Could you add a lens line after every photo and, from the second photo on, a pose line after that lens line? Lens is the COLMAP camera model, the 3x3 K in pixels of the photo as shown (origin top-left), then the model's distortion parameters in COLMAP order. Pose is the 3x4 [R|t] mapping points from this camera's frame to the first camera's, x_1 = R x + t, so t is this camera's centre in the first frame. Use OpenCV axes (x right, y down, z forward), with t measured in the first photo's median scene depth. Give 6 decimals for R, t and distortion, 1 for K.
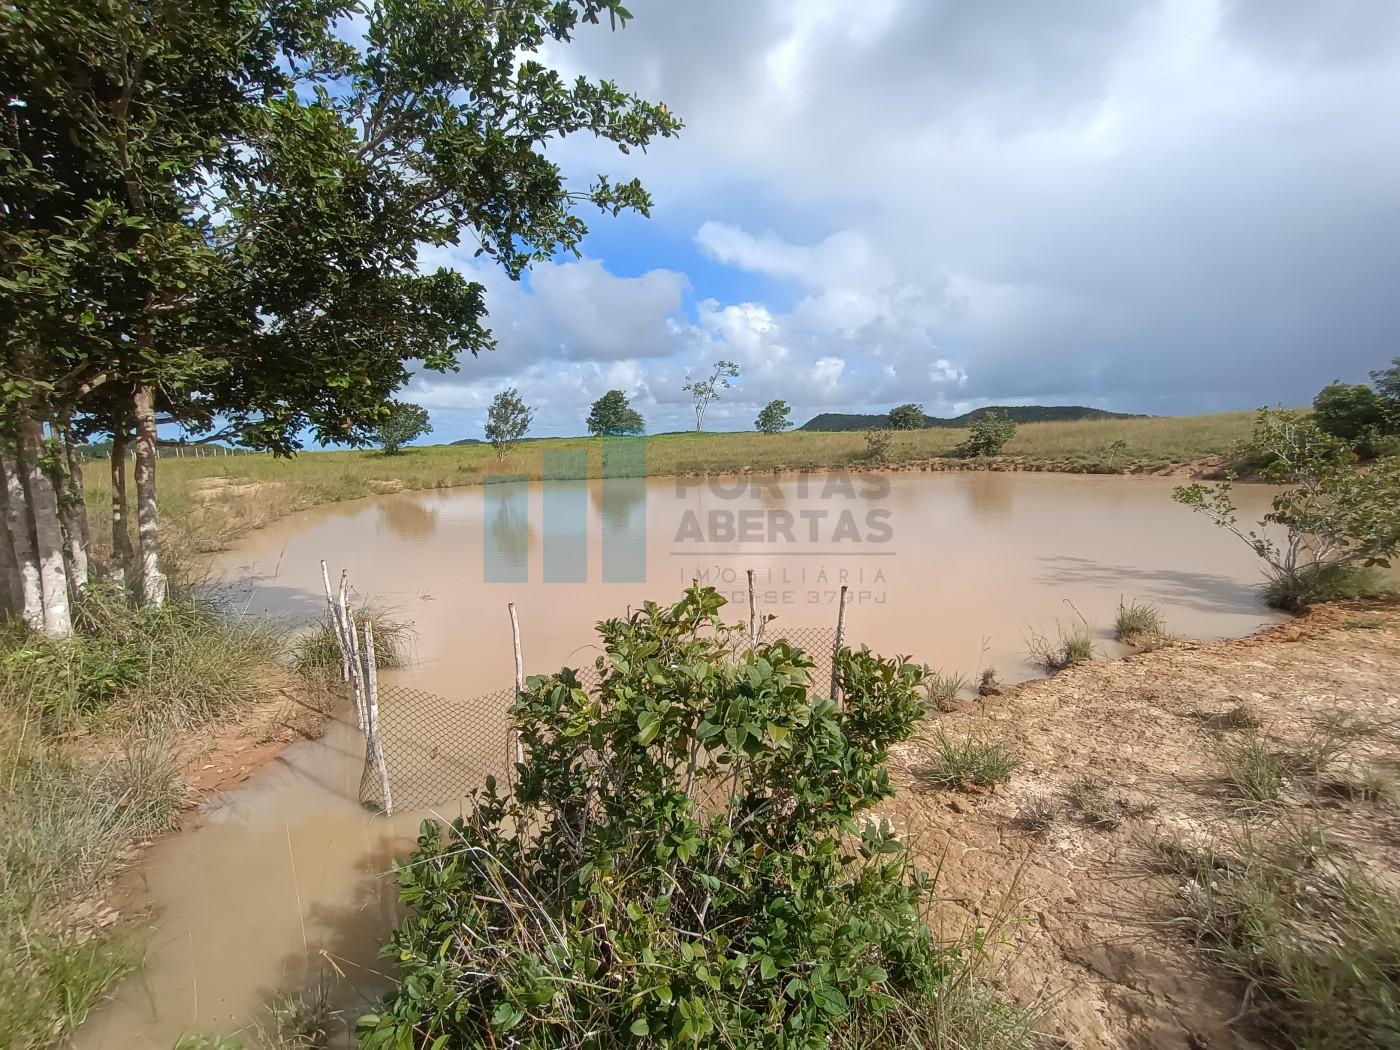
lens RADIAL K [[623.9, 0, 690.5], [0, 623.9, 530.8], [0, 0, 1]] dist [-0.013438, 0.001072]
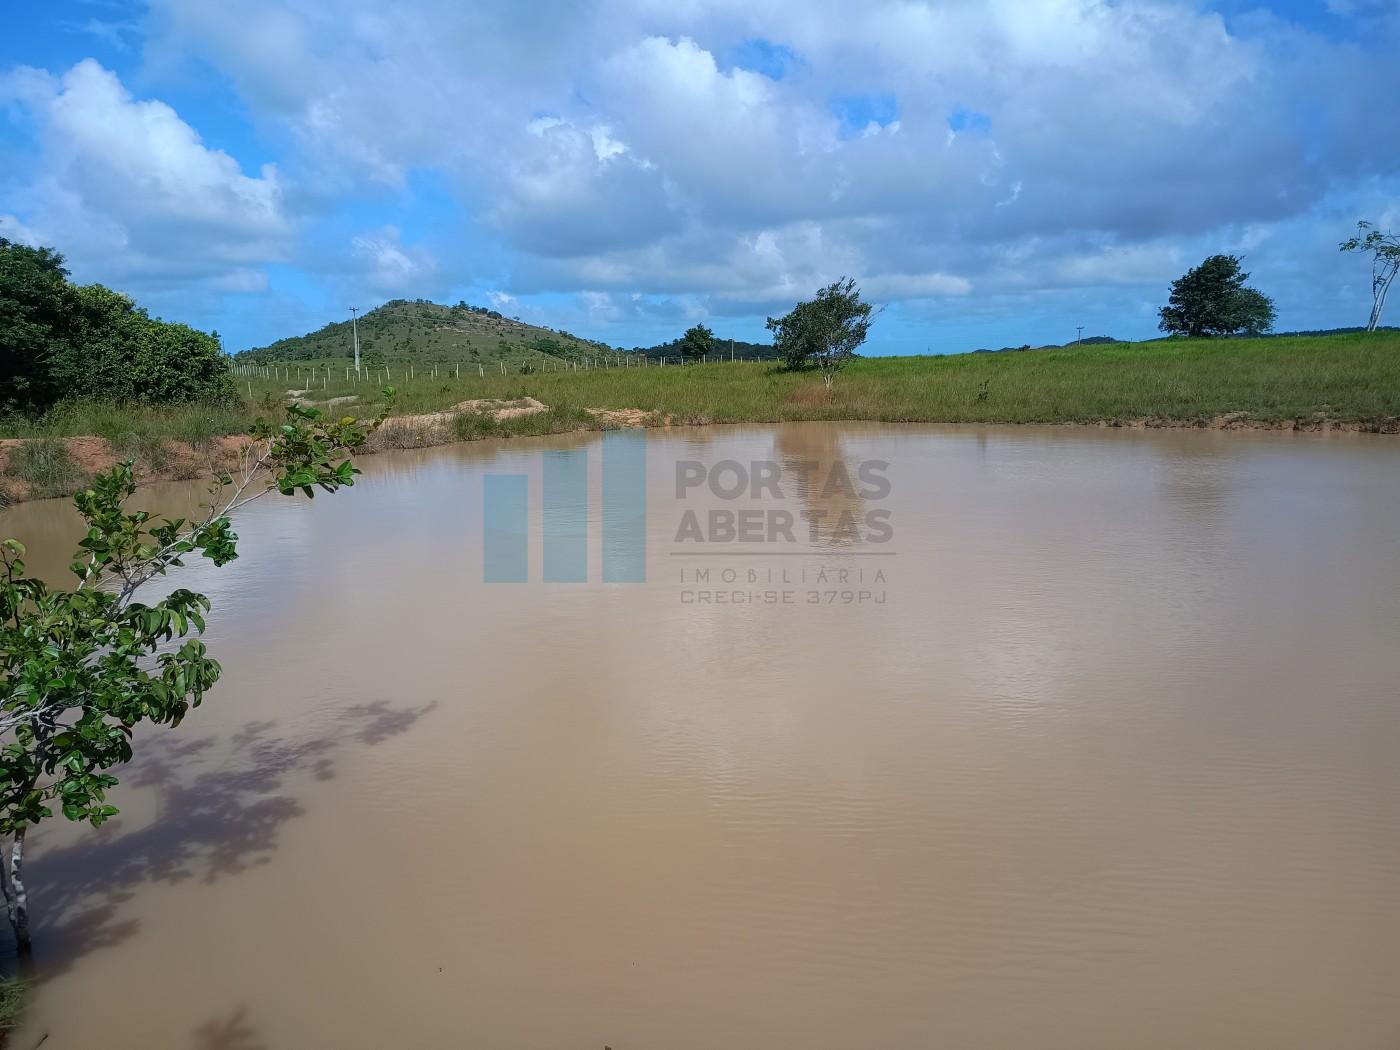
lens RADIAL K [[942.2, 0, 696.2], [0, 942.2, 518.3], [0, 0, 1]] dist [0.010306, -0.019274]
pose [[0.718767, 0.125858, -0.683765, 0.179816], [-0.094521, 0.992037, 0.083241, -0.023895], [0.688796, 0.004799, 0.724939, 0.089503]]
